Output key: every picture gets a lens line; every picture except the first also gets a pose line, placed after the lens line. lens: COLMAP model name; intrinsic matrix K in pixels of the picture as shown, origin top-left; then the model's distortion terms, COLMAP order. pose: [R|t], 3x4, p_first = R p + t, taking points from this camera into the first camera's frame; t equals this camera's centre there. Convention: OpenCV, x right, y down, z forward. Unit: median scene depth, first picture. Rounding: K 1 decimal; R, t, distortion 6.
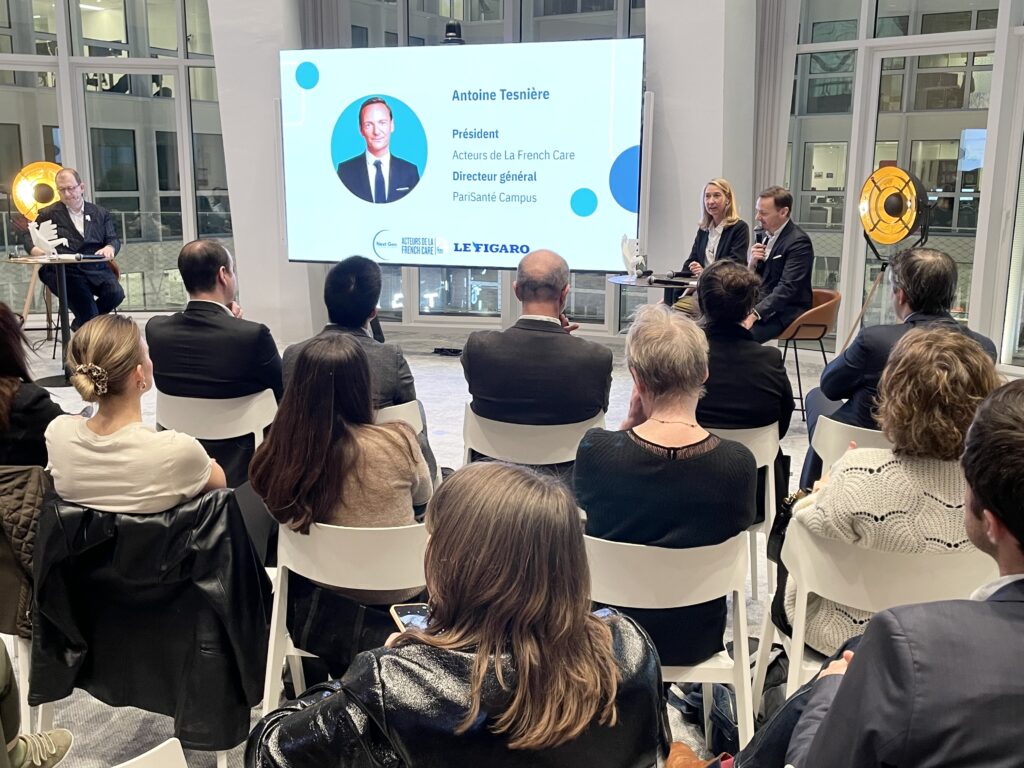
lens RADIAL K [[1016.8, 0, 508.2], [0, 1016.8, 379.6], [0, 0, 1]] dist [0.060792, 0.000000]
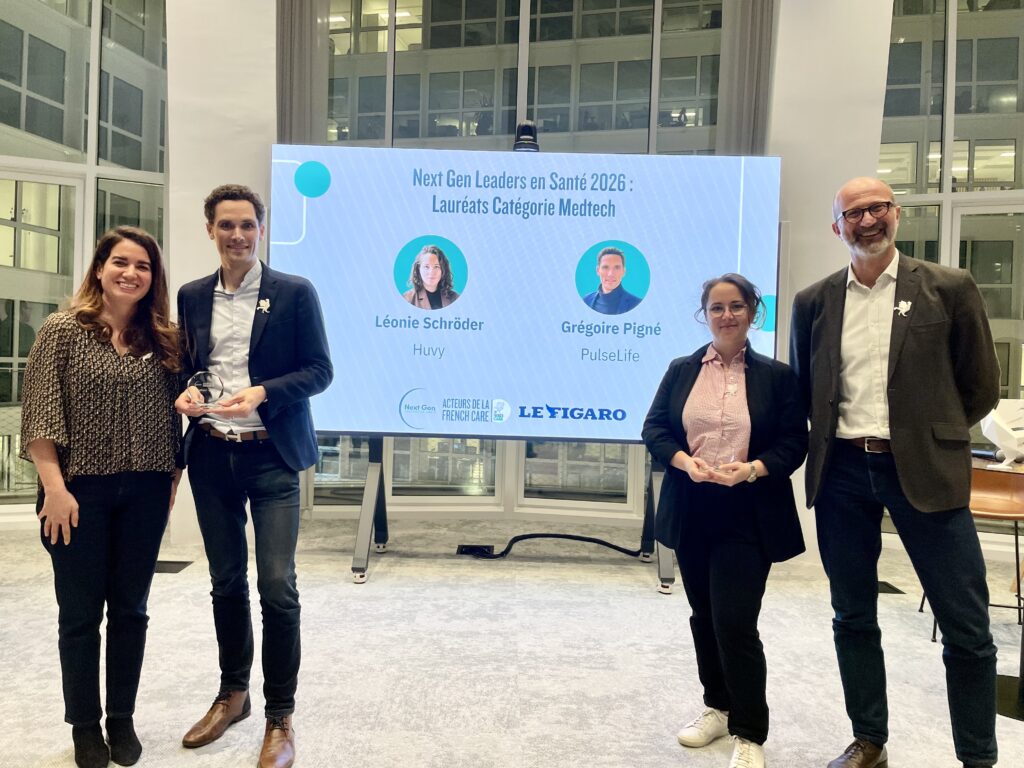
lens RADIAL K [[769.8, 0, 510.2], [0, 769.8, 370.1], [0, 0, 1]] dist [0.092400, -0.109035]
pose [[0.955489, 0.020612, 0.294305, -0.226436], [0.034009, 0.983211, -0.179275, -0.060348], [-0.293059, 0.181305, 0.938747, 0.474590]]
